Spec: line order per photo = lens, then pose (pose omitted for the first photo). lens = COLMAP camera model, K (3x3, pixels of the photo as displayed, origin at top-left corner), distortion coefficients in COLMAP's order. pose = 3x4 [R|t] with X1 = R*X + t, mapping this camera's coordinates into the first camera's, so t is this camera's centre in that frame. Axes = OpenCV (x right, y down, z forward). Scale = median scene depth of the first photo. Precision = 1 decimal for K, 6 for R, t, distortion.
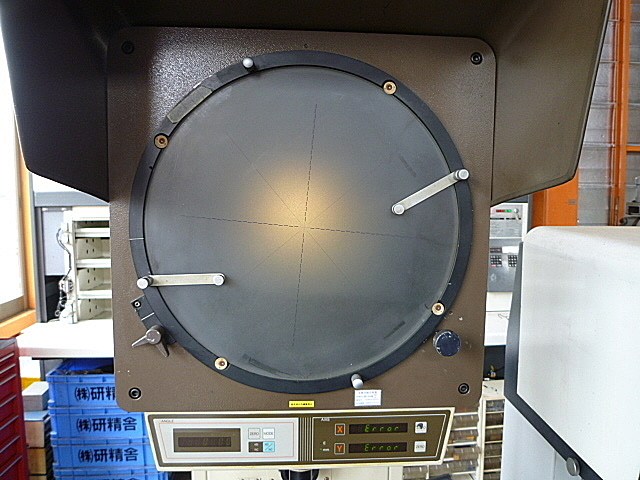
lens RADIAL K [[474.2, 0, 320.0], [0, 474.2, 240.0], [0, 0, 1]] dist [-0.062145, 0.004873]
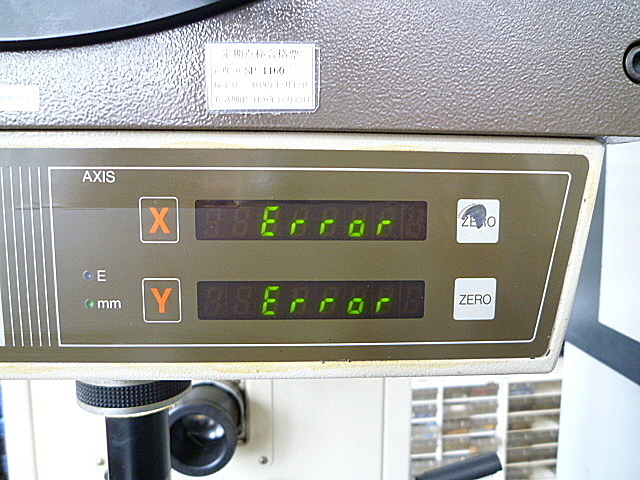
lens RADIAL K [[474.2, 0, 320.0], [0, 474.2, 240.0], [0, 0, 1]] dist [-0.062145, 0.004873]
pose [[0.999904, -0.008213, -0.011195, 0.026917], [0.008212, 0.999966, -0.000190, 0.084416], [0.011196, 0.000098, 0.999937, 0.151782]]
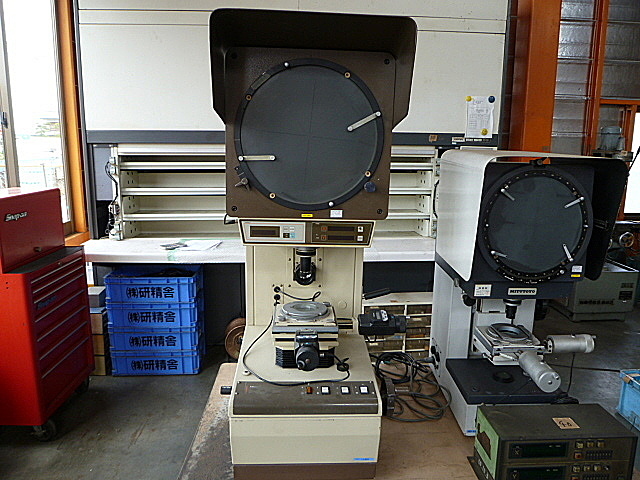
lens RADIAL K [[474.2, 0, 320.0], [0, 474.2, 240.0], [0, 0, 1]] dist [-0.062145, 0.004873]
pose [[0.999831, 0.016427, -0.008281, 0.008783], [-0.015448, 0.994149, 0.106908, 0.043791], [0.009989, -0.106762, 0.994234, -0.257097]]
